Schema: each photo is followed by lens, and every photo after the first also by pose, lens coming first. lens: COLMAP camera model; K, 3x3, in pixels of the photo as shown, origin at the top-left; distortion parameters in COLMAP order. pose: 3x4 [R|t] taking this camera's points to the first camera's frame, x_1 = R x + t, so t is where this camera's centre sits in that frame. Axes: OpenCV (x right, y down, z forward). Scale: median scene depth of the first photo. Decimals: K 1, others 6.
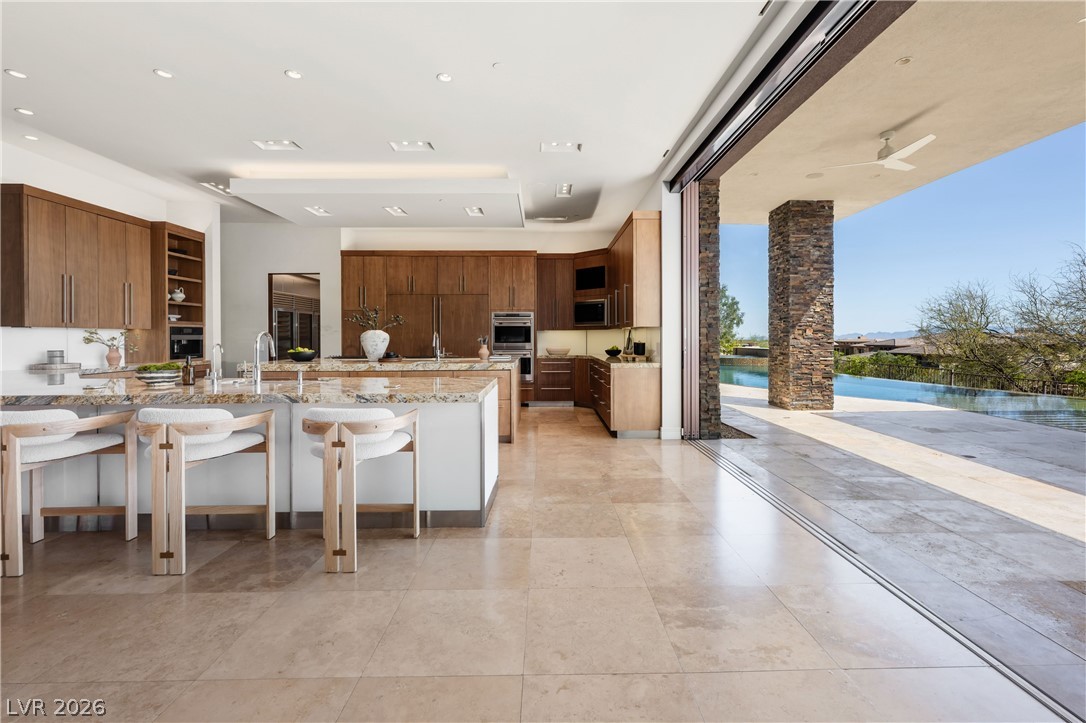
lens RADIAL K [[471.8, 0, 548.8], [0, 471.8, 339.8], [0, 0, 1]] dist [0.001025, 0.000197]
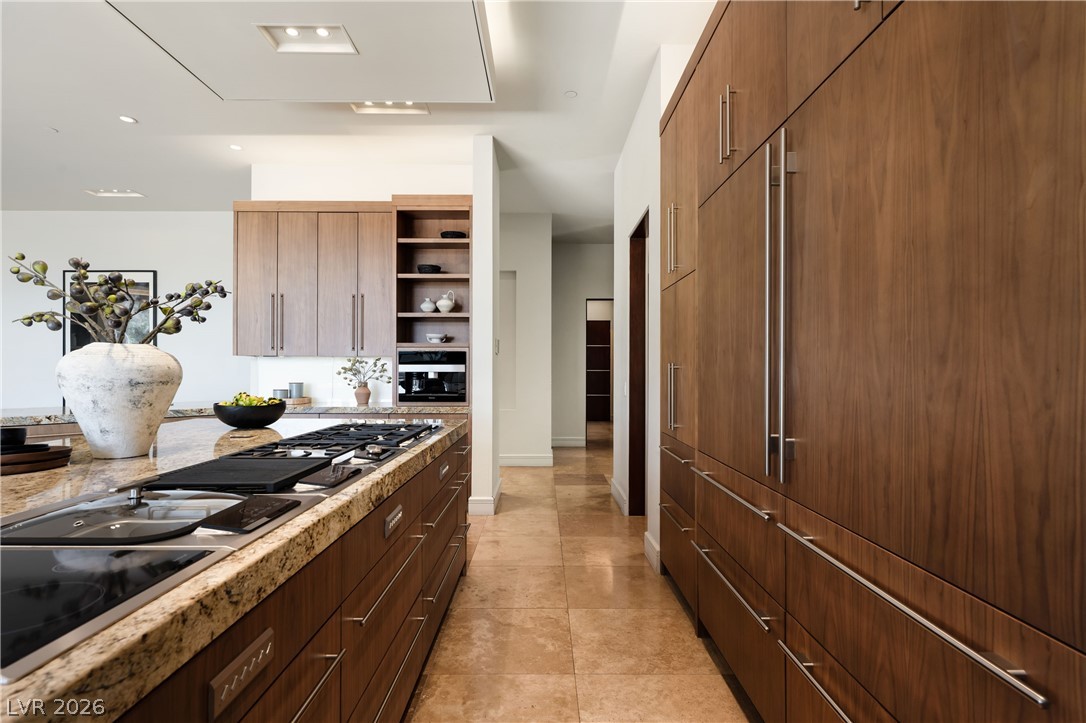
lens RADIAL K [[539.2, 0, 545.3], [0, 539.2, 365.8], [0, 0, 1]] dist [0.000227, 0.000175]
pose [[-0.008346, -0.001117, -0.999965, -0.051102], [-0.005152, 0.999986, -0.001075, -0.008335], [0.999952, 0.005142, -0.008352, 1.180028]]
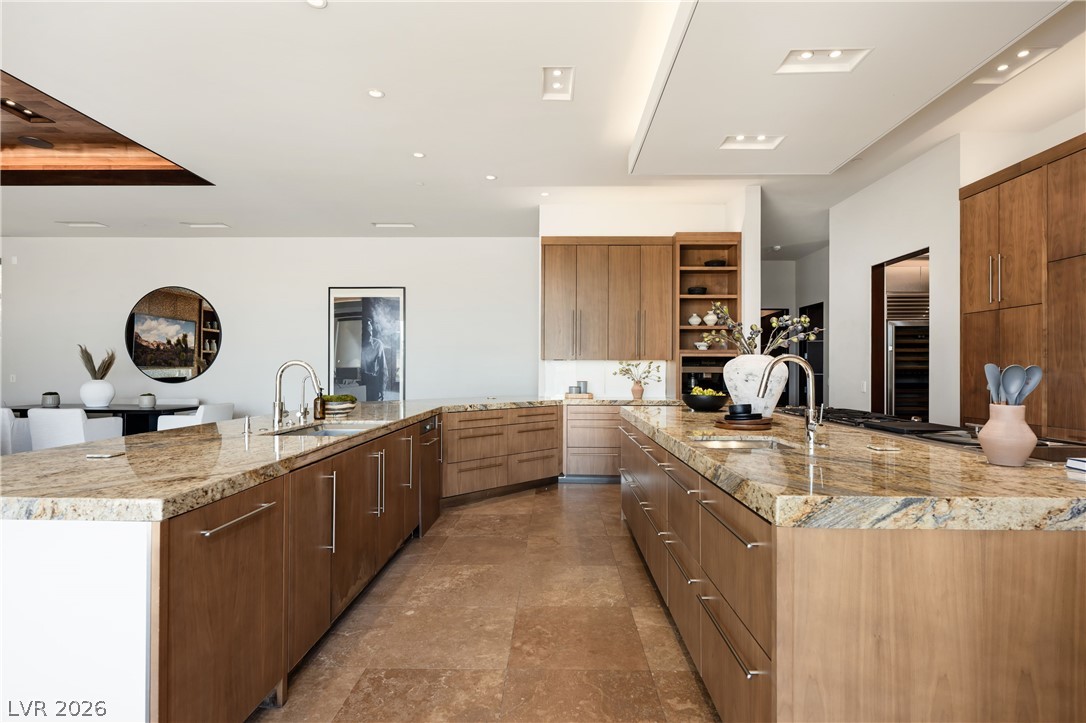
lens RADIAL K [[539.2, 0, 545.3], [0, 539.2, 365.8], [0, 0, 1]] dist [0.000227, 0.000175]
pose [[-0.033881, -0.002458, -0.999423, 0.148999], [-0.008323, 0.999963, -0.002178, -0.007919], [0.999391, 0.008245, -0.033900, 0.771989]]
